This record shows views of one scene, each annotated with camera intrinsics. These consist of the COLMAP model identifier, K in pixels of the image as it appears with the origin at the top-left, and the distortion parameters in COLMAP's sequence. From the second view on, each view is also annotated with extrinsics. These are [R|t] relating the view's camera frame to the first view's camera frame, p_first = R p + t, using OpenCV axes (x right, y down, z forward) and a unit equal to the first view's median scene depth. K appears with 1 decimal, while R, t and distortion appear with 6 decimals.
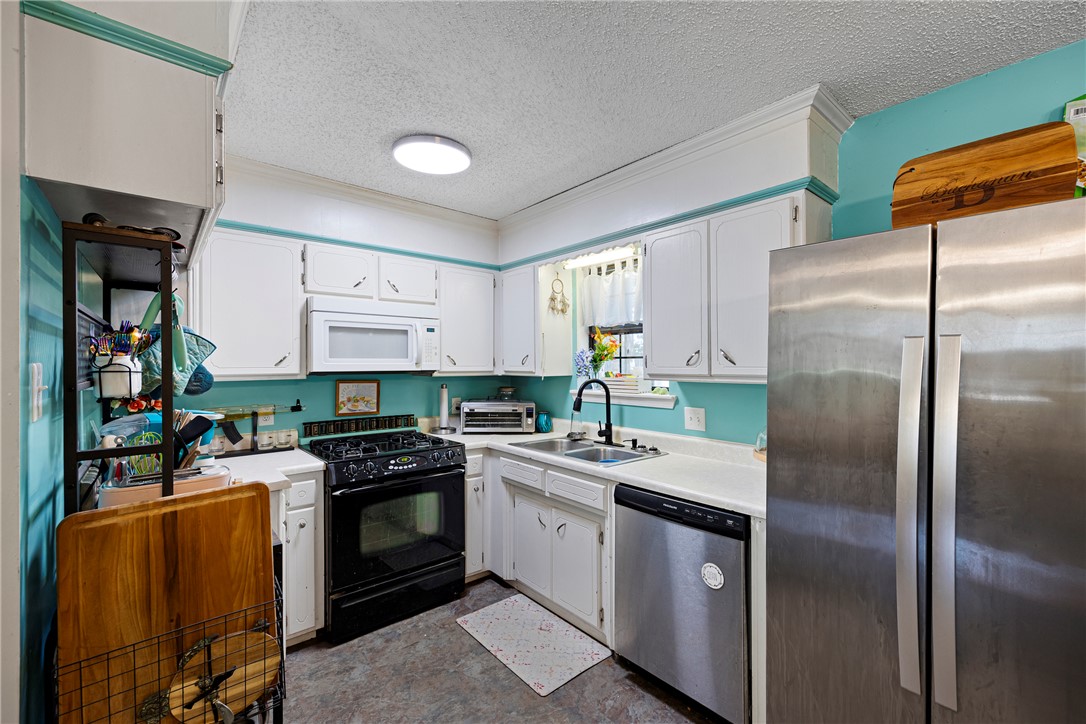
lens RADIAL K [[455.2, 0, 548.3], [0, 455.2, 362.9], [0, 0, 1]] dist [0.009898, -0.000001]
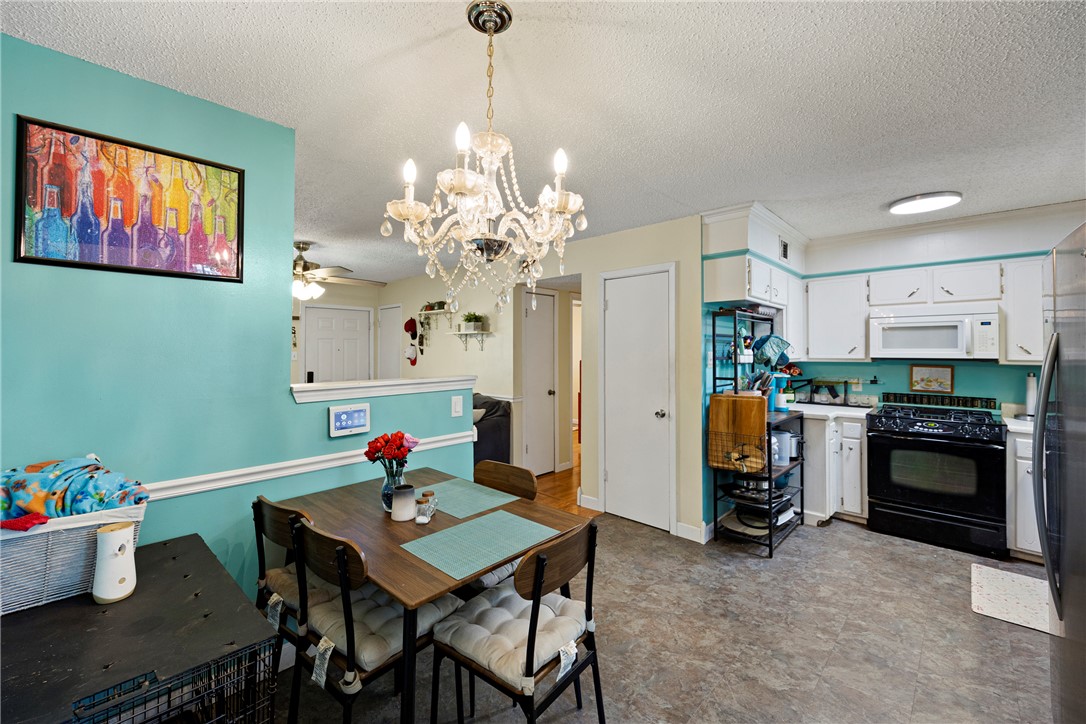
lens RADIAL K [[444.3, 0, 539.6], [0, 444.3, 345.1], [0, 0, 1]] dist [0.000574, 0.000096]
pose [[0.088903, -0.012726, -0.995959, 0.961248], [-0.000078, 0.999918, -0.012784, -0.004143], [0.996040, 0.001215, 0.088894, -0.276891]]
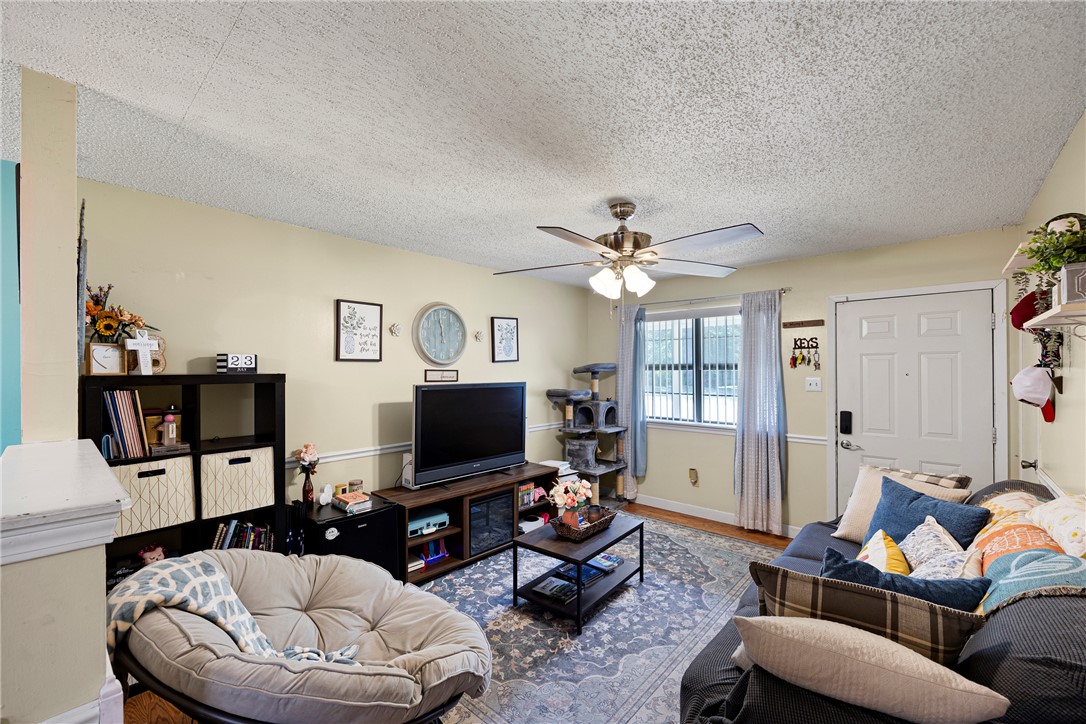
lens RADIAL K [[441.1, 0, 546.7], [0, 441.1, 364.8], [0, 0, 1]] dist [-0.001457, 0.000012]
pose [[-0.991358, 0.002445, -0.131163, -0.604066], [0.003354, 0.999972, -0.006705, -0.035739], [0.131143, -0.007087, -0.991338, 0.000139]]
